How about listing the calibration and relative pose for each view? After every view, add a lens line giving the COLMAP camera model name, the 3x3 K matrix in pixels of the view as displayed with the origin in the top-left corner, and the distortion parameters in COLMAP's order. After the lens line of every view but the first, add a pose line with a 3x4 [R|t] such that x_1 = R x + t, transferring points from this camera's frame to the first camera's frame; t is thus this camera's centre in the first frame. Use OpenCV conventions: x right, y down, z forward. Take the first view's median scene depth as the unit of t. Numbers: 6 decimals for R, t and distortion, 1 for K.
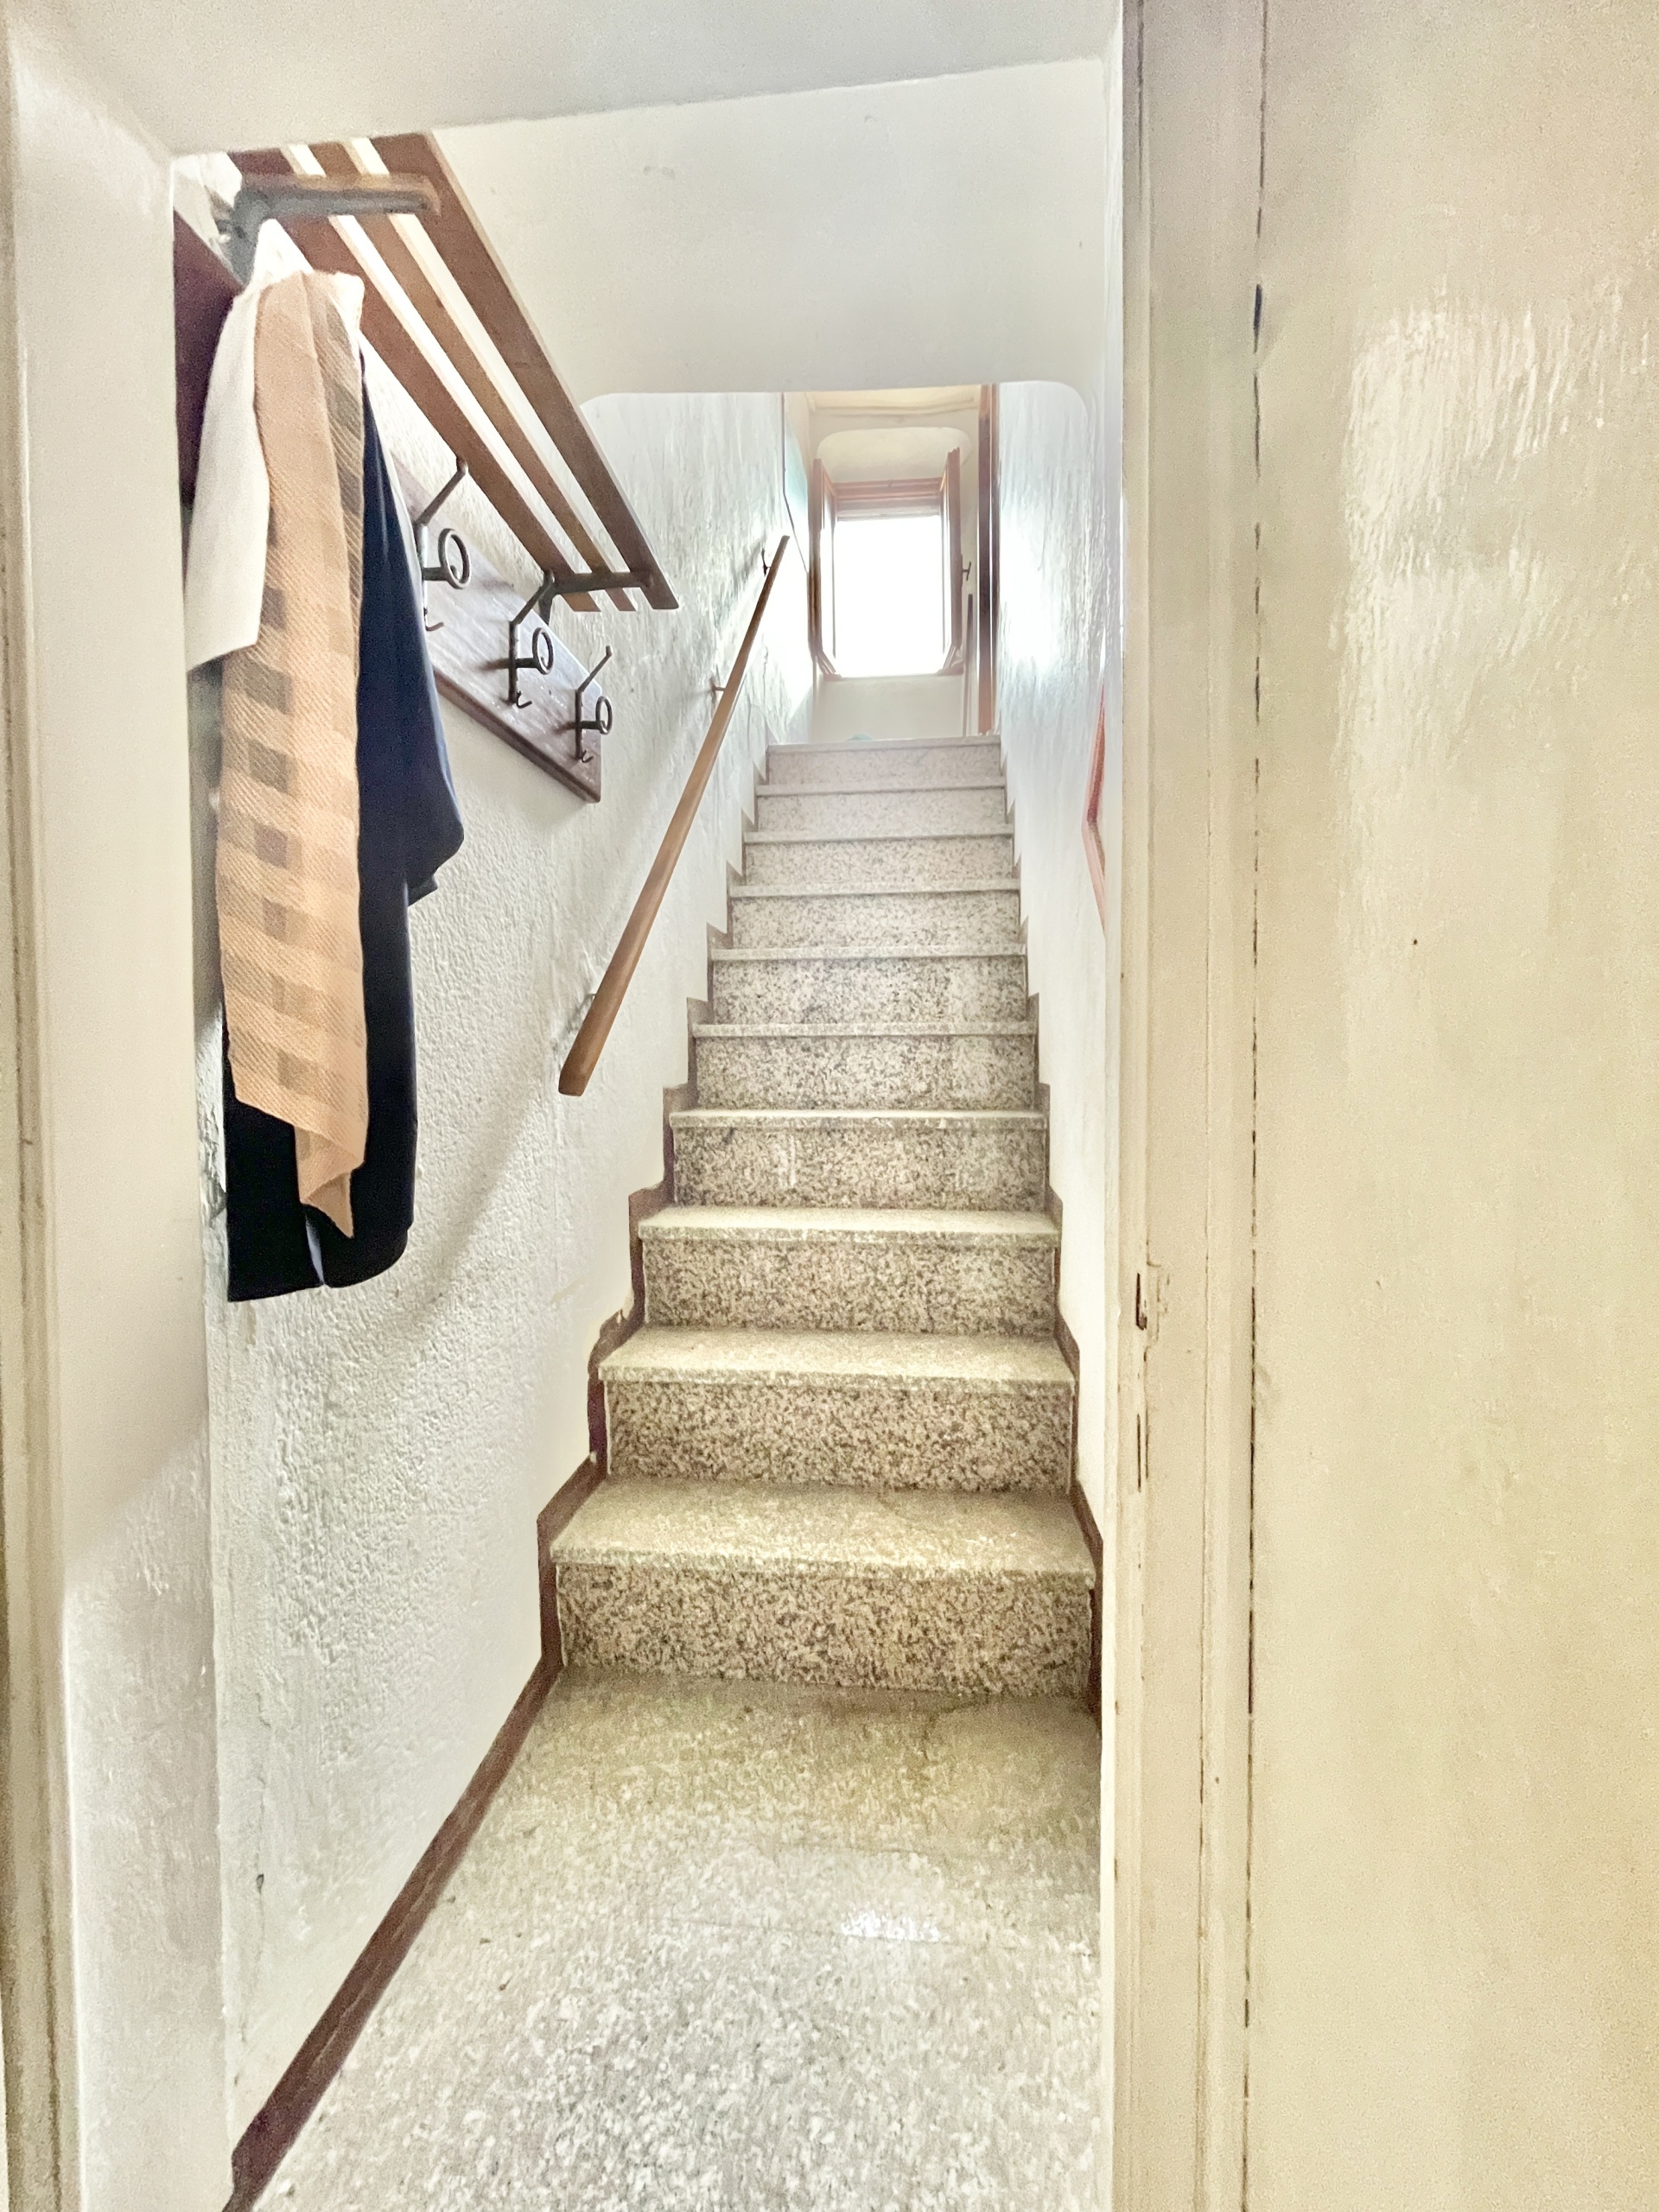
lens RADIAL K [[897.1, 0, 833.8], [0, 897.1, 1104.5], [0, 0, 1]] dist [-0.006199, 0.000371]
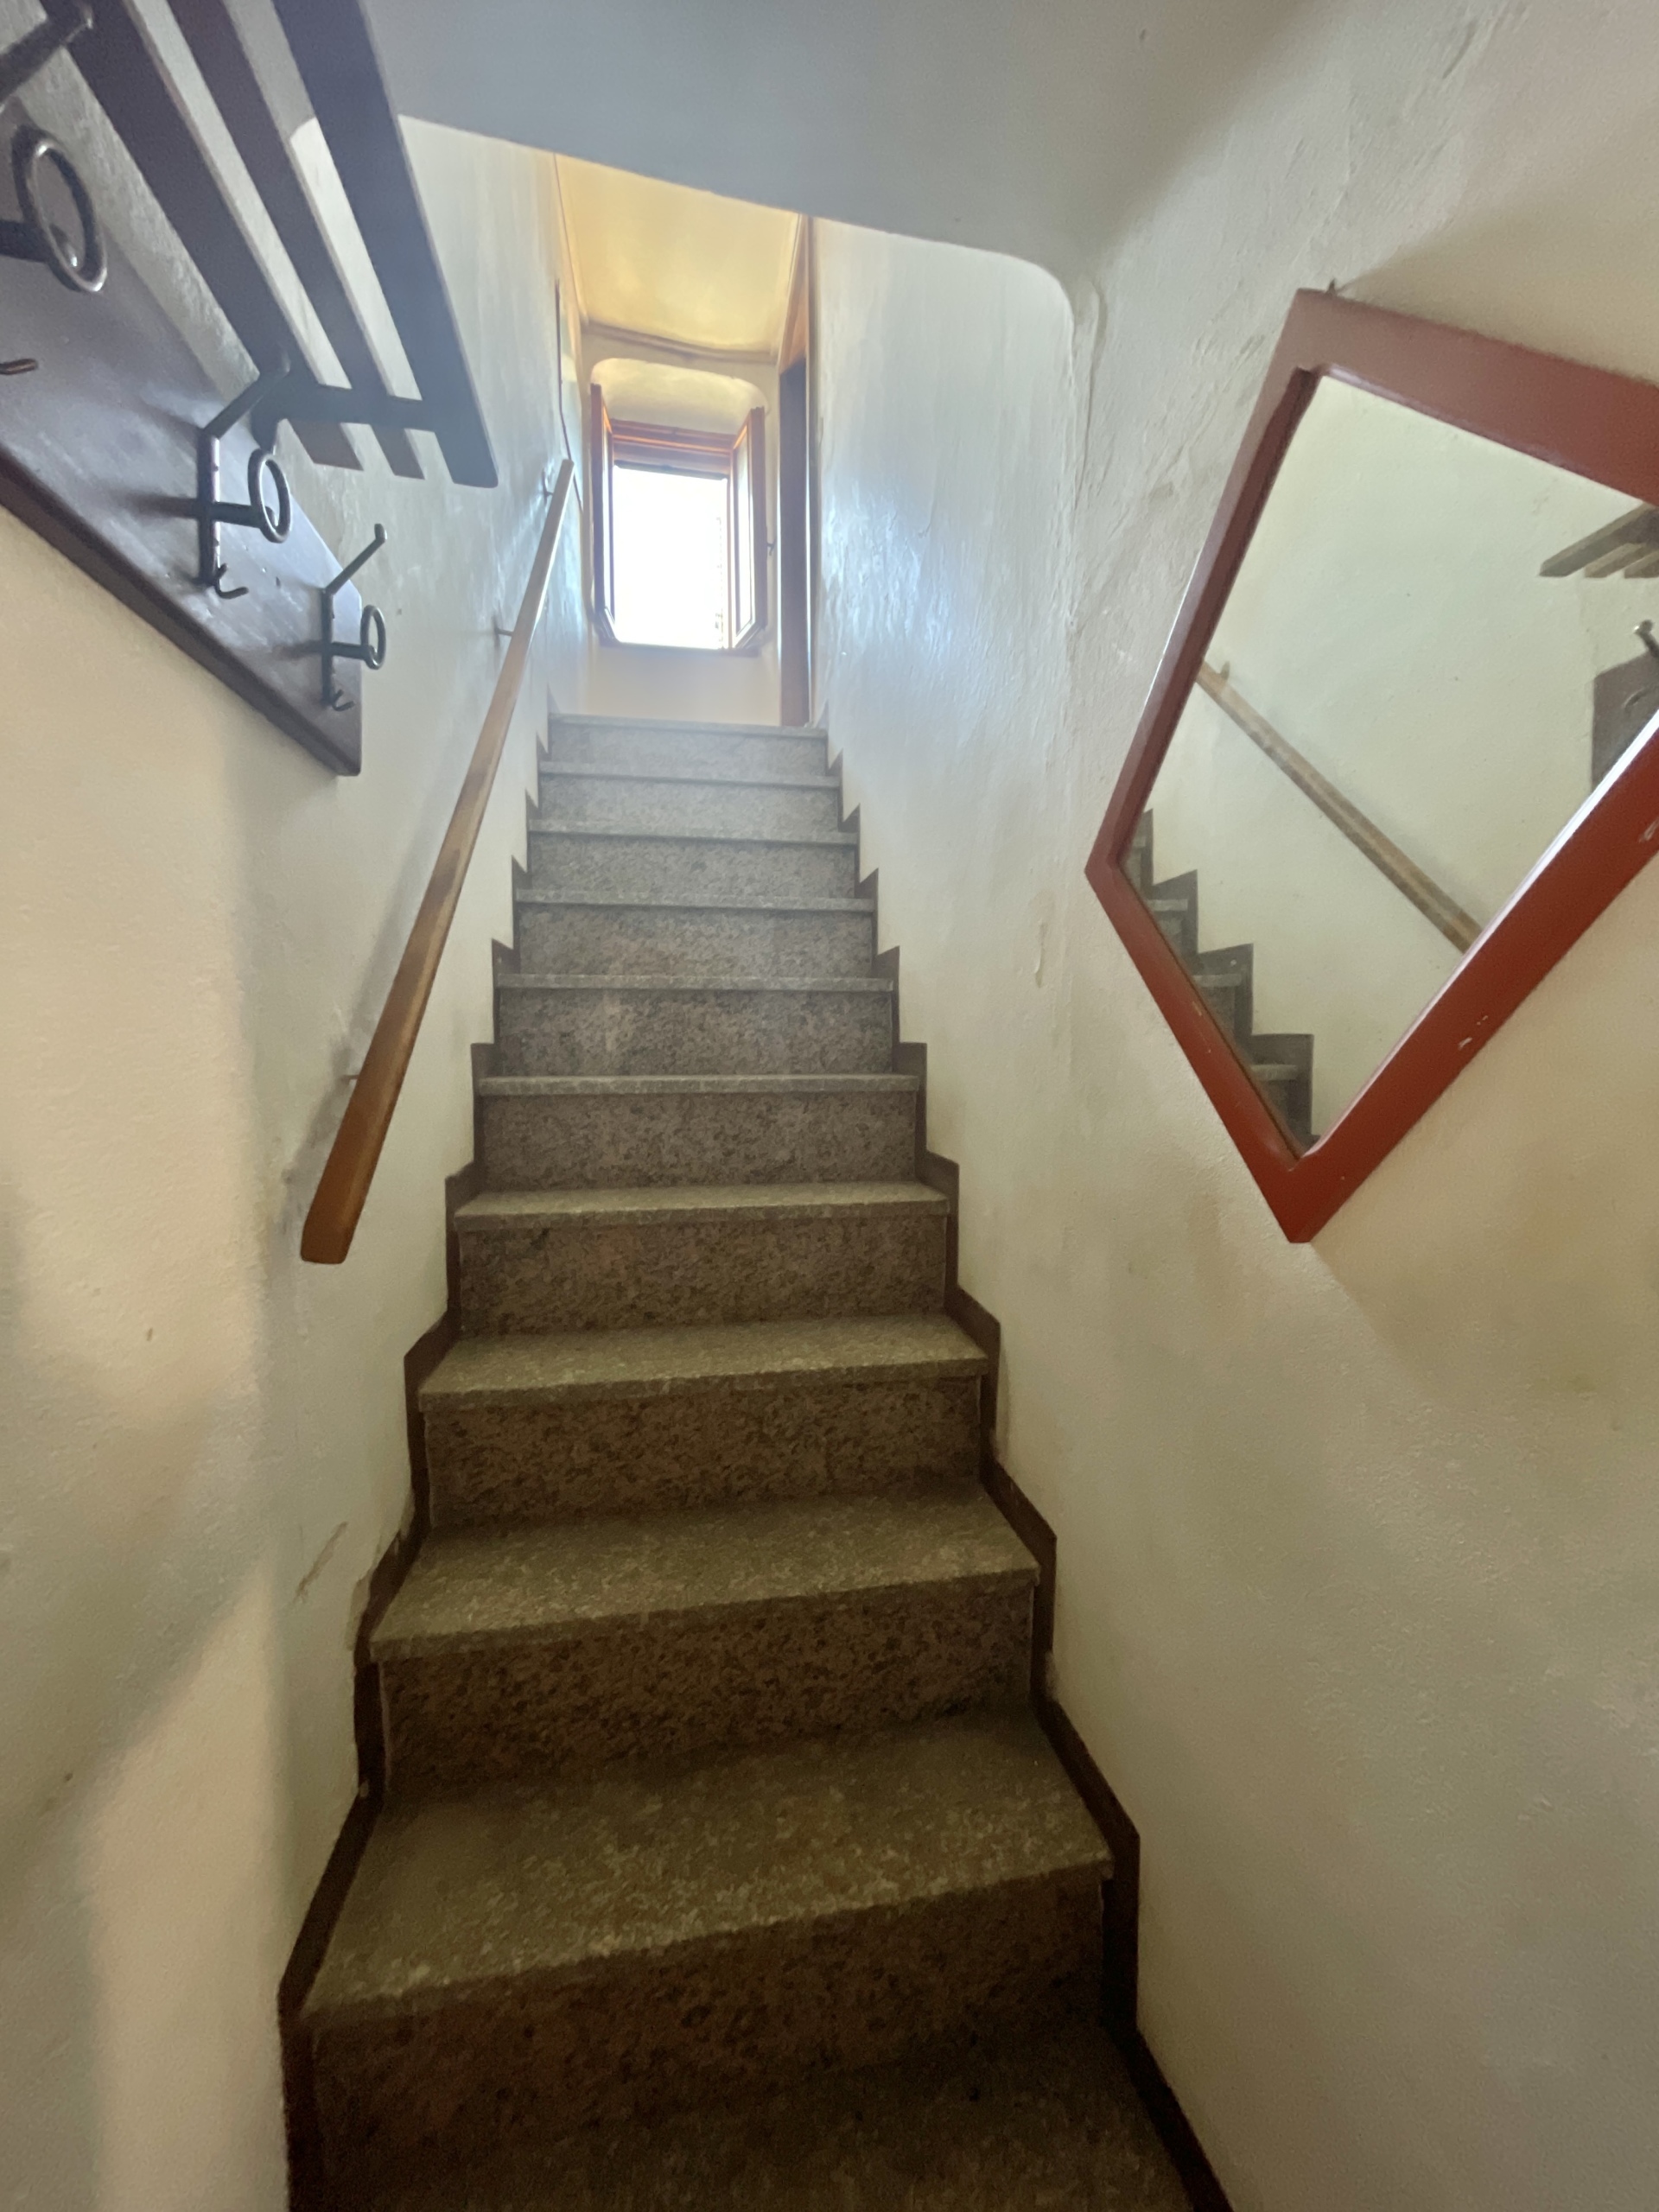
lens RADIAL K [[897.1, 0, 836.3], [0, 897.1, 1100.5], [0, 0, 1]] dist [-0.006199, 0.000371]
pose [[0.960524, -0.013698, 0.277858, -0.099537], [0.011276, 0.999883, 0.010313, -0.095055], [-0.277967, -0.006773, 0.960567, 0.254328]]
